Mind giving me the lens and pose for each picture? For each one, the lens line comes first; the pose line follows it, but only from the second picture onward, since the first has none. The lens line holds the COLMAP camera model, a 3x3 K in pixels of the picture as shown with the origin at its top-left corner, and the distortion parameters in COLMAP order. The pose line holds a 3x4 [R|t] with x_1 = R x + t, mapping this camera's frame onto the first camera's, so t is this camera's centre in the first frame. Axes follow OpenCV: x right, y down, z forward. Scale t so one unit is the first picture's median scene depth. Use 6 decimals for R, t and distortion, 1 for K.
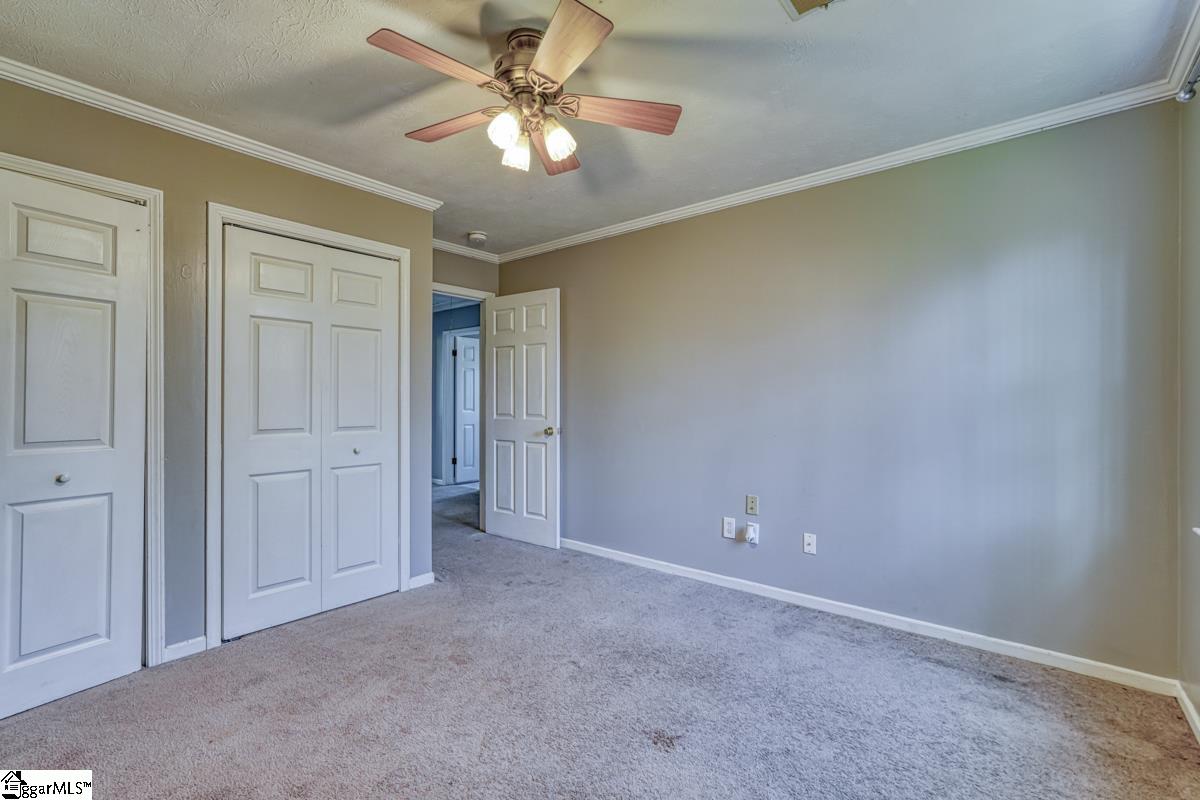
lens RADIAL K [[528.0, 0, 595.9], [0, 528.0, 402.7], [0, 0, 1]] dist [-0.014247, 0.004920]
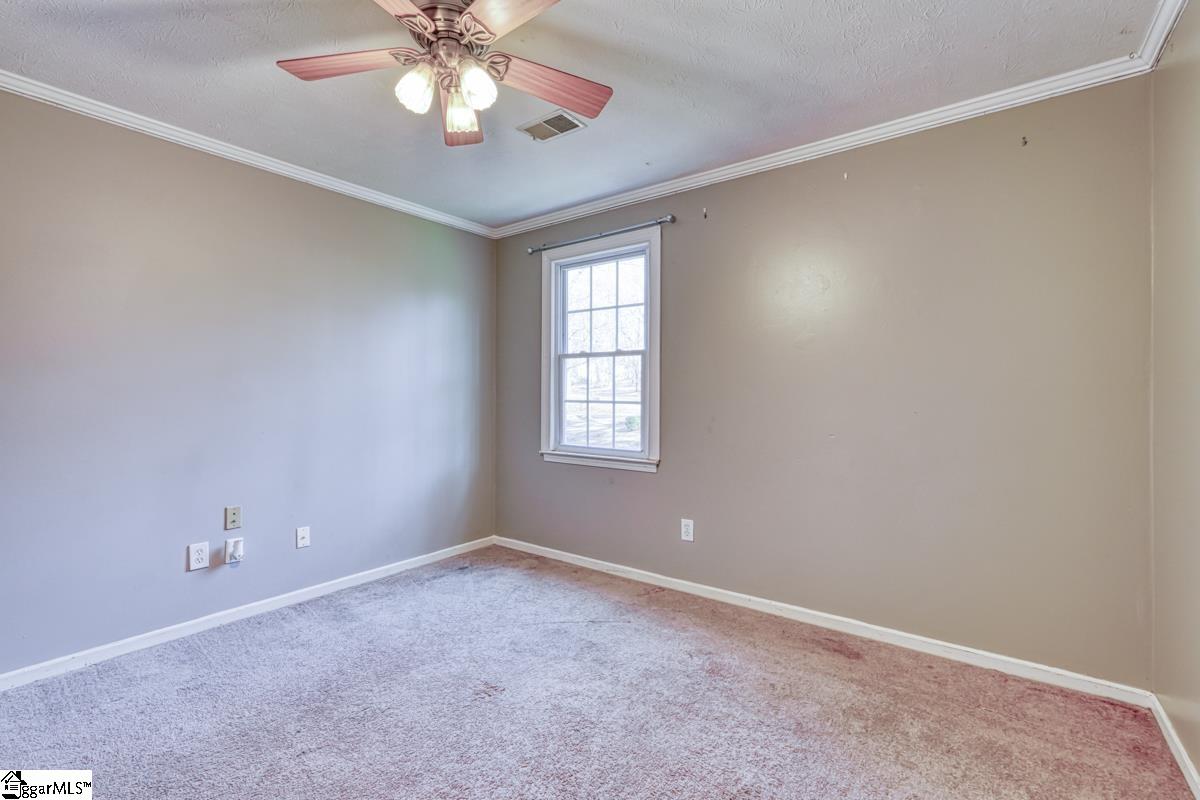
lens RADIAL K [[528.0, 0, 596.1], [0, 528.0, 392.8], [0, 0, 1]] dist [-0.014247, 0.004920]
pose [[-0.047121, -0.000859, 0.998889, -0.752258], [0.005255, 0.999986, 0.001108, -0.004875], [-0.998875, 0.005302, -0.047116, 0.599020]]
